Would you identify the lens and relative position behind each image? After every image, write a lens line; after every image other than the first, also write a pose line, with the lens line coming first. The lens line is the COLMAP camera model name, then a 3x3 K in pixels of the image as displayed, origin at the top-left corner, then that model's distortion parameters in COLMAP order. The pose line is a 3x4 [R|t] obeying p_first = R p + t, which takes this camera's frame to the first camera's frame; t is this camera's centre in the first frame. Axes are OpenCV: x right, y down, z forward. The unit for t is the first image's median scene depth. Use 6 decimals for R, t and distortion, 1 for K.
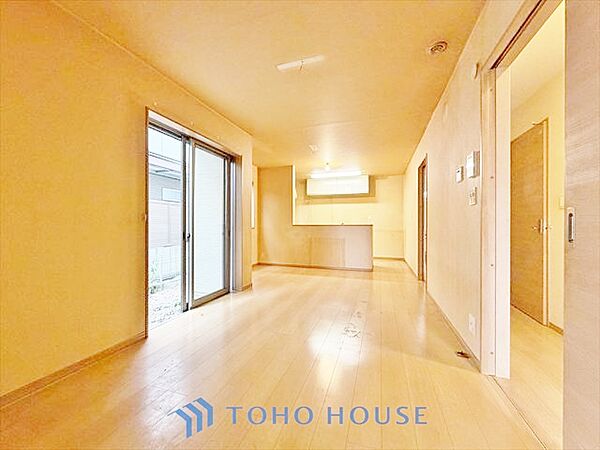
lens RADIAL K [[239.6, 0, 300.0], [0, 239.6, 225.0], [0, 0, 1]] dist [-0.000746, 0.000001]
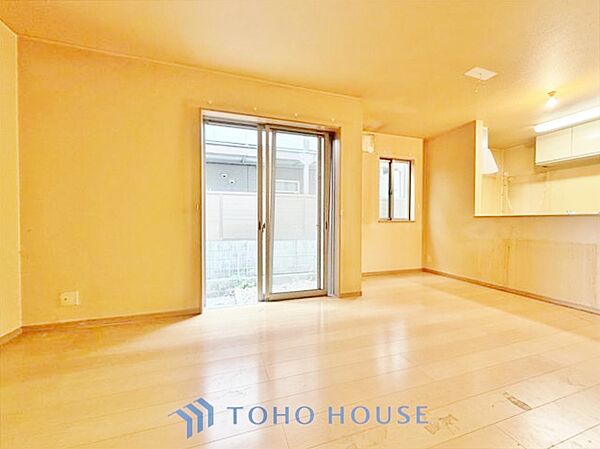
lens RADIAL K [[239.2, 0, 300.0], [0, 239.2, 224.5], [0, 0, 1]] dist [0.000091, -0.000002]
pose [[0.597313, 0.012071, -0.801917, 0.221154], [-0.000580, 0.999893, 0.014618, 0.013501], [0.802008, -0.008266, 0.597257, 0.292872]]
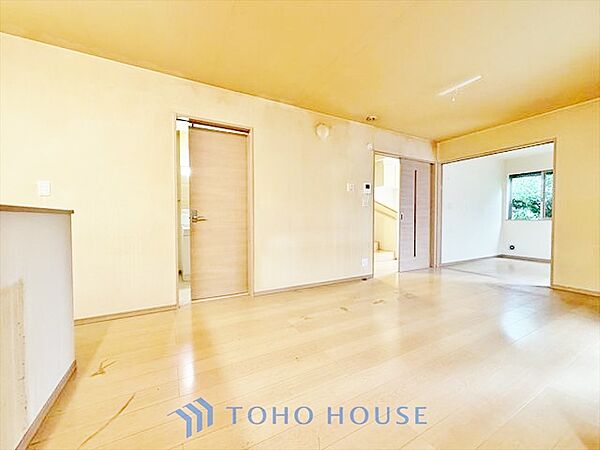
lens RADIAL K [[239.6, 0, 300.0], [0, 239.6, 225.0], [0, 0, 1]] dist [-0.000746, 0.000001]
pose [[-0.736517, -0.016709, 0.676213, -0.102172], [0.000196, 0.999690, 0.024917, 0.009063], [-0.676419, 0.018484, -0.736285, 1.024457]]
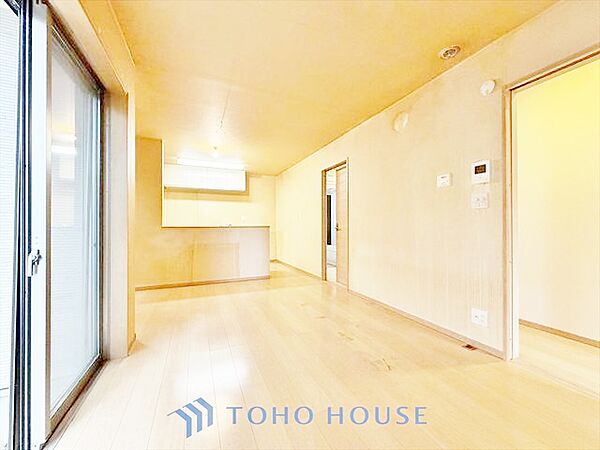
lens RADIAL K [[239.6, 0, 300.0], [0, 239.6, 225.0], [0, 0, 1]] dist [-0.000746, 0.000001]
pose [[0.743404, -0.001199, 0.668842, -0.216831], [0.003700, 0.999990, -0.002319, -0.003121], [-0.668833, 0.004199, 0.743401, 0.253524]]
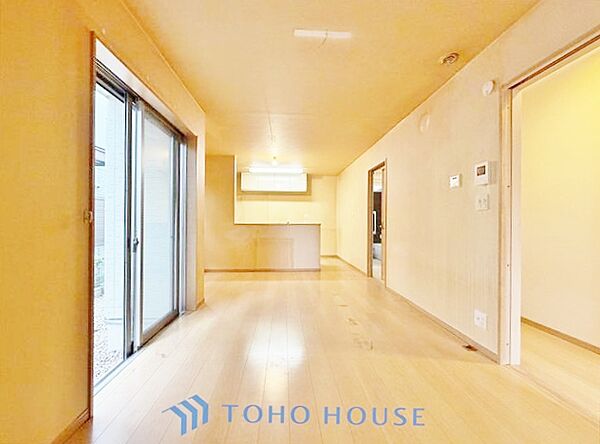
lens RADIAL K [[242.8, 0, 300.0], [0, 242.8, 222.0], [0, 0, 1]] dist [0.000244, 0.000046]
pose [[0.925268, 0.003712, 0.379297, -0.160407], [-0.004029, 0.999992, 0.000043, -0.008821], [-0.379294, -0.001568, 0.925275, 0.100048]]
